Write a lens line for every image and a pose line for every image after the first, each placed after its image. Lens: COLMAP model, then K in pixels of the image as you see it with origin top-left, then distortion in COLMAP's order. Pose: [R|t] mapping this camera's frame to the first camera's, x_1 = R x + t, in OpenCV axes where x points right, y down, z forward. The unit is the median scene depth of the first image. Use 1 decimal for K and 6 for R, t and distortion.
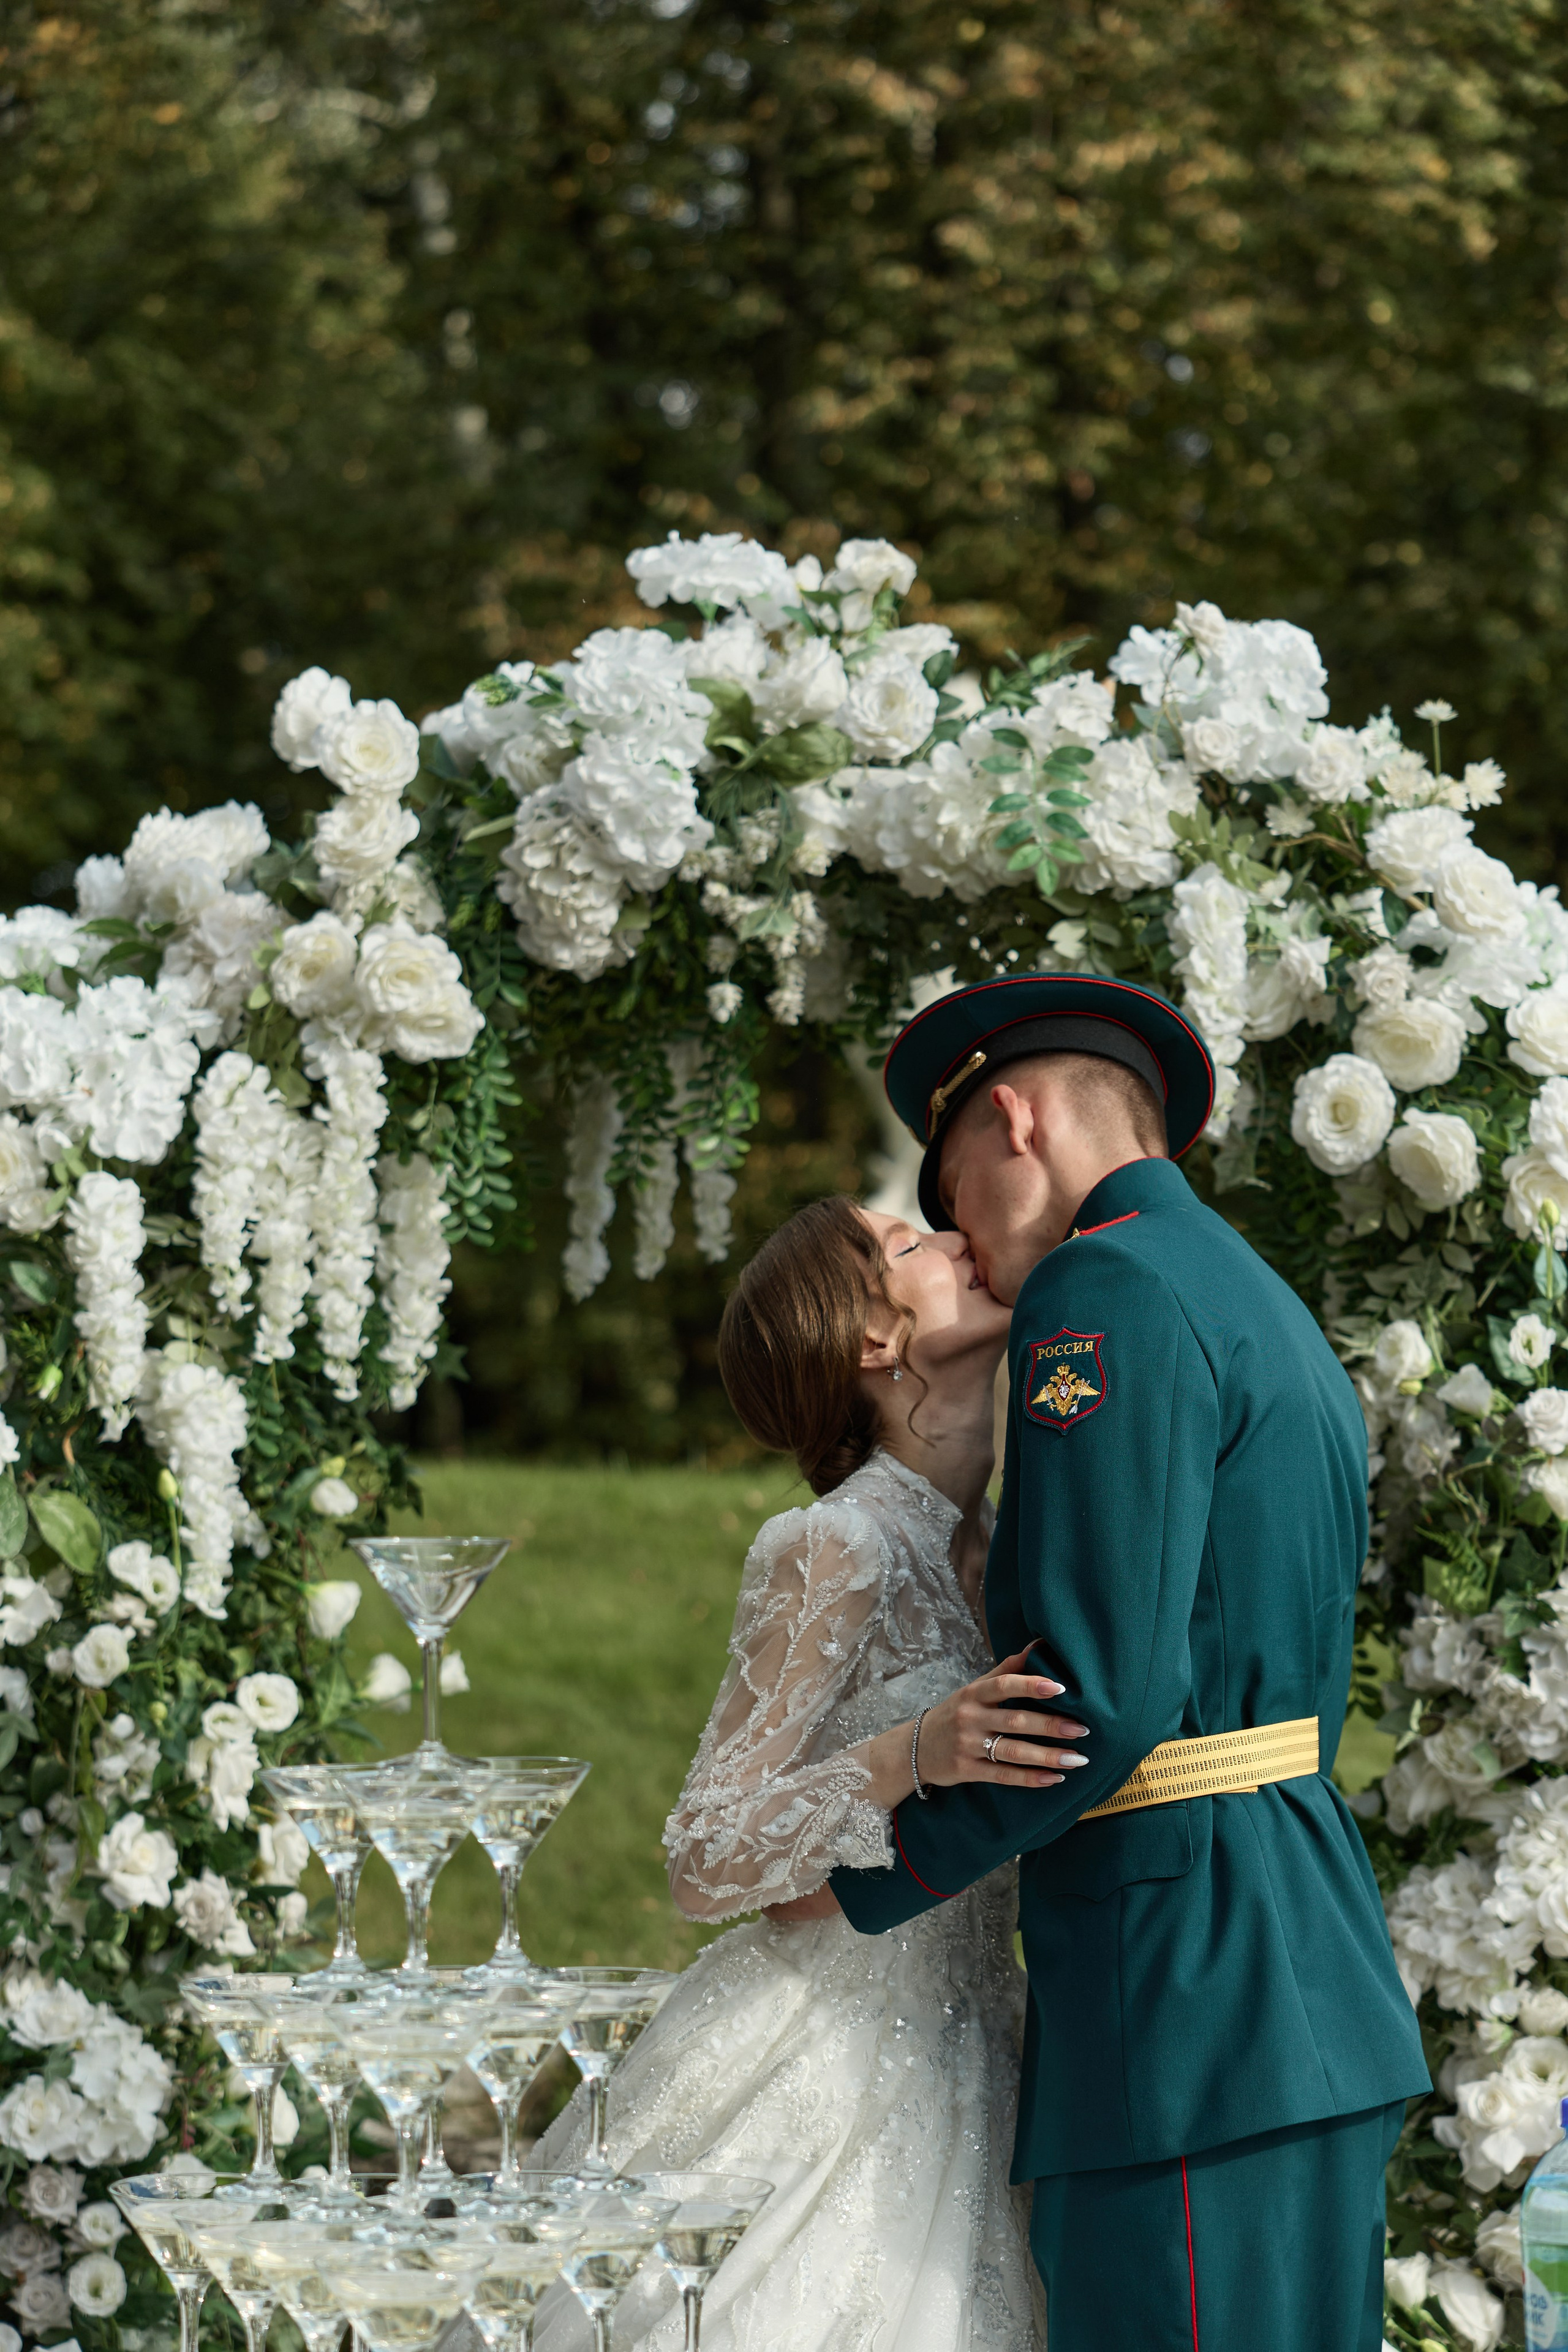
lens RADIAL K [[4311.1, 0, 764.8], [0, 4311.1, 1196.3], [0, 0, 1]] dist [-0.032343, 0.000000]
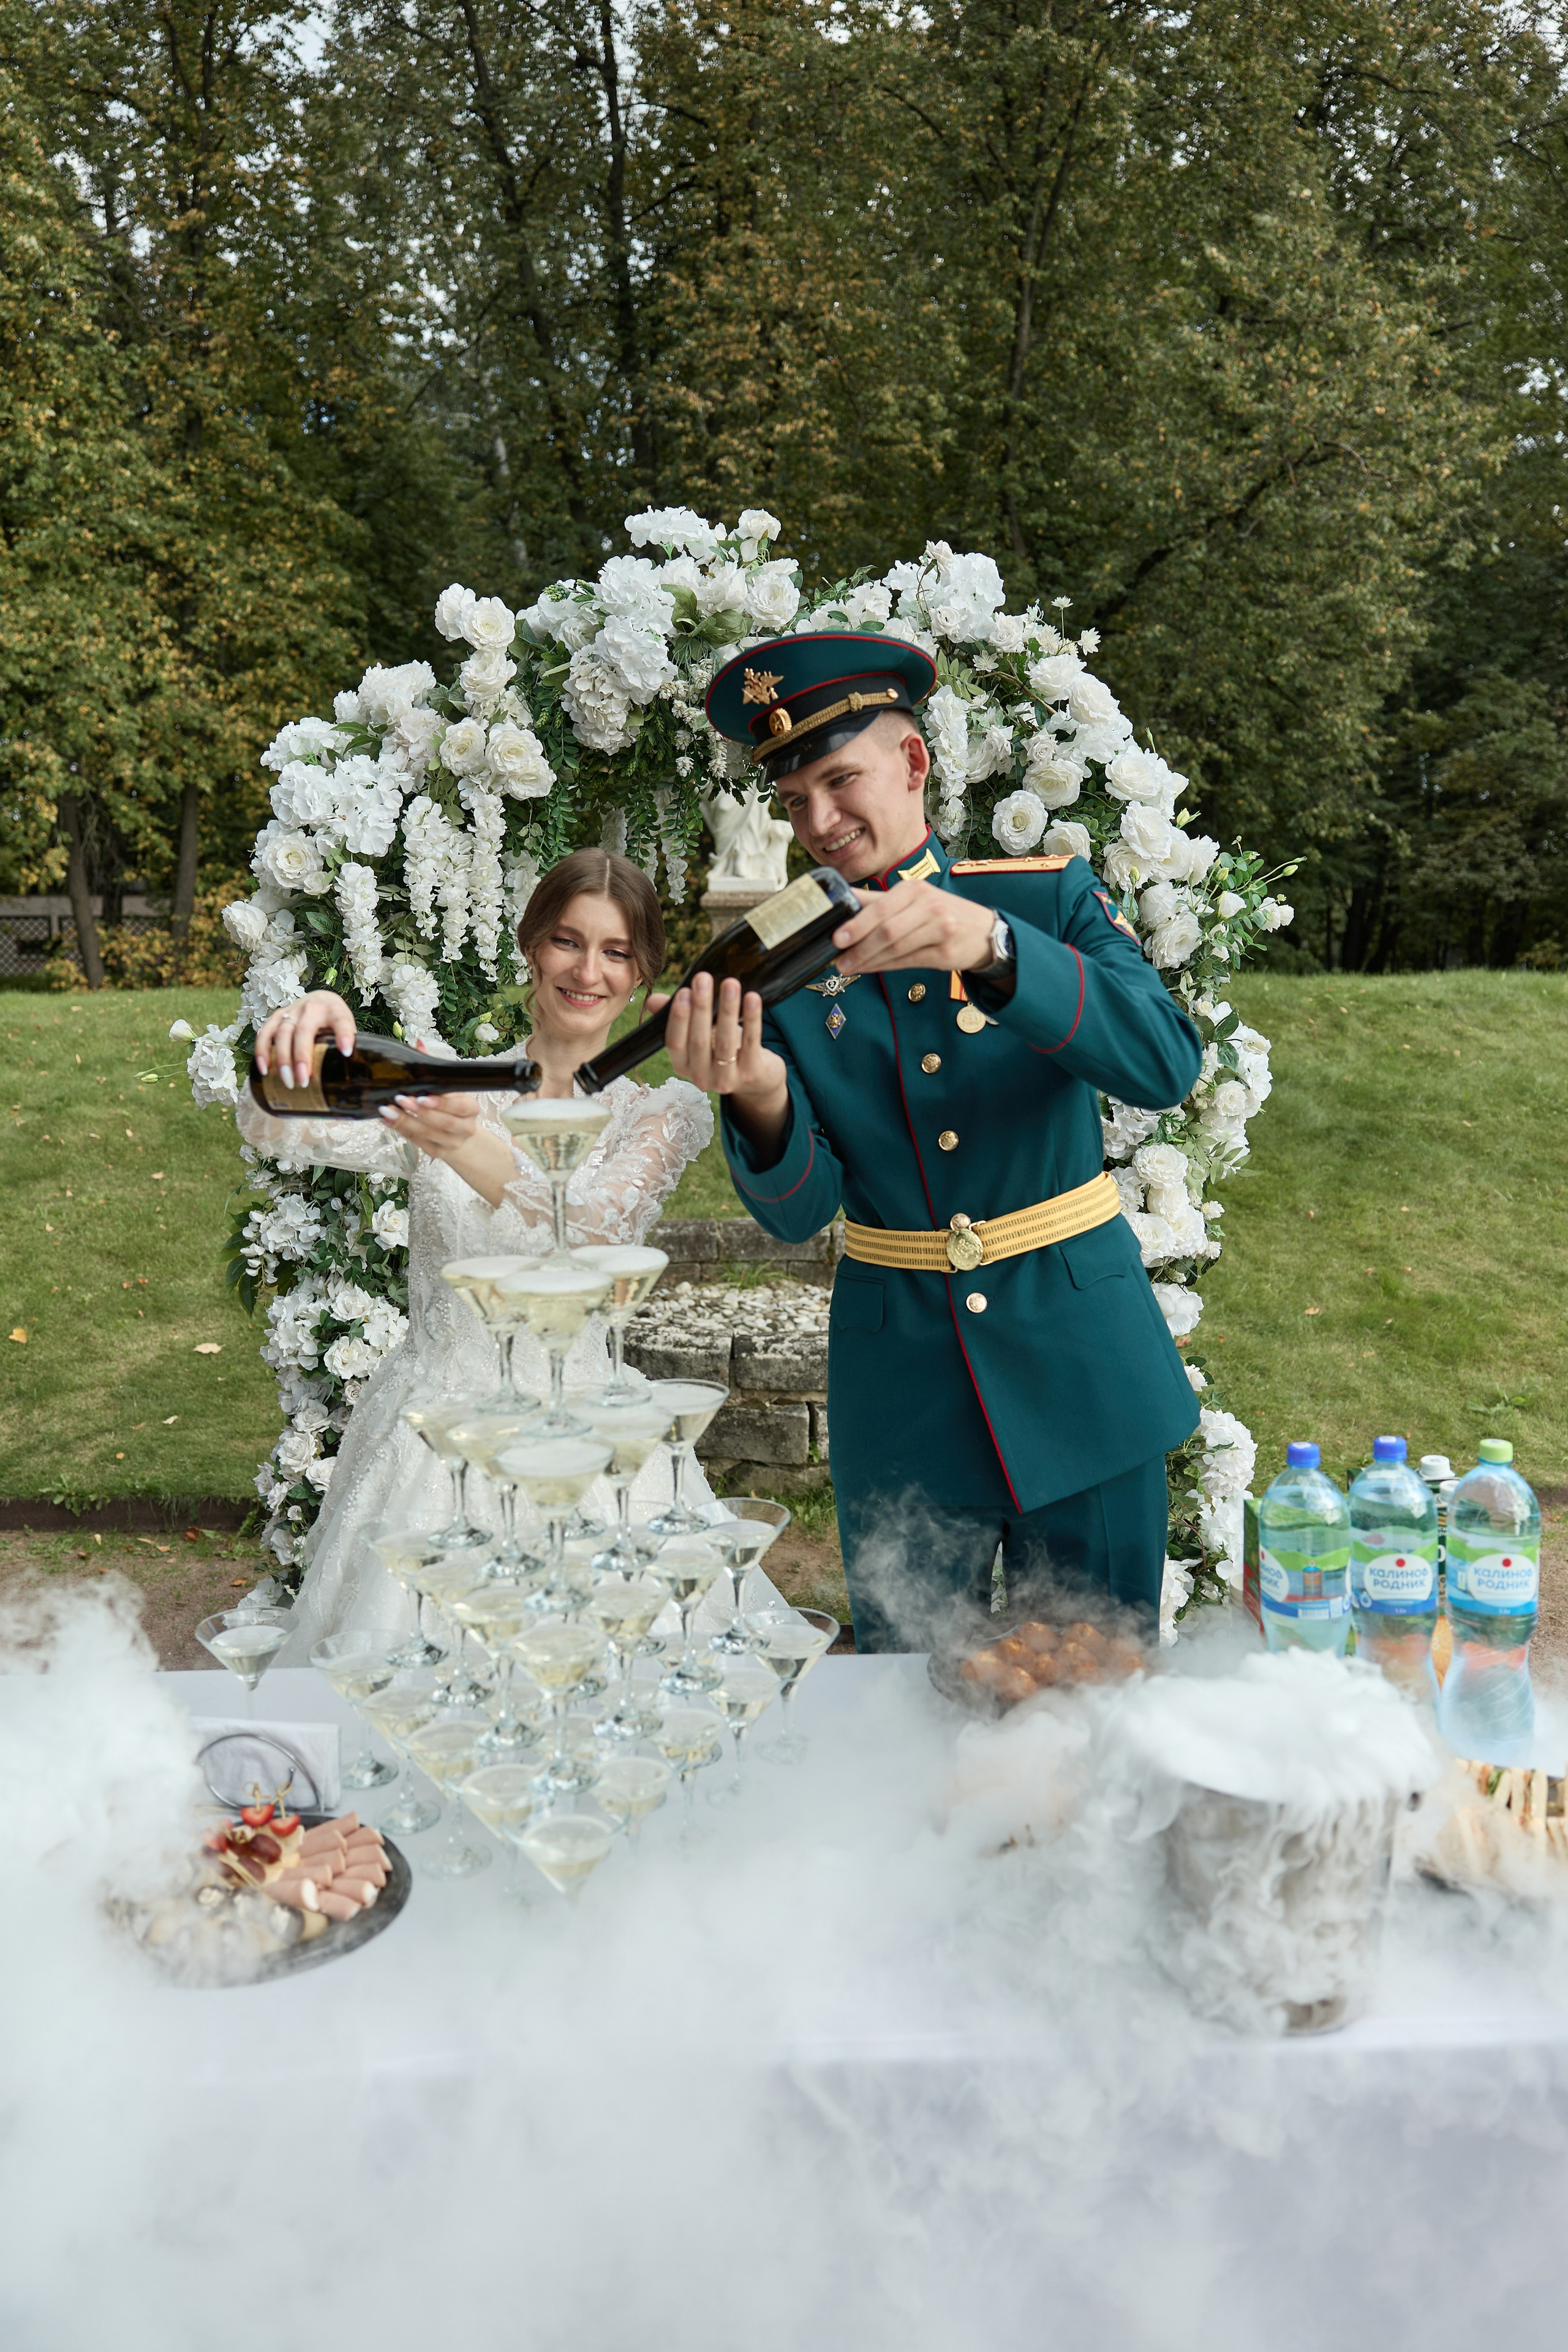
lens RADIAL K [[1688.4, 0, 790.3], [0, 1688.4, 1187.9], [0, 0, 1]] dist [0.010151, -0.034796]
pose [[0.996890, -0.025979, 0.074401, -0.023303], [0.011678, 0.982375, 0.186553, -0.001102], [-0.077936, -0.185104, 0.979624, 0.241672]]
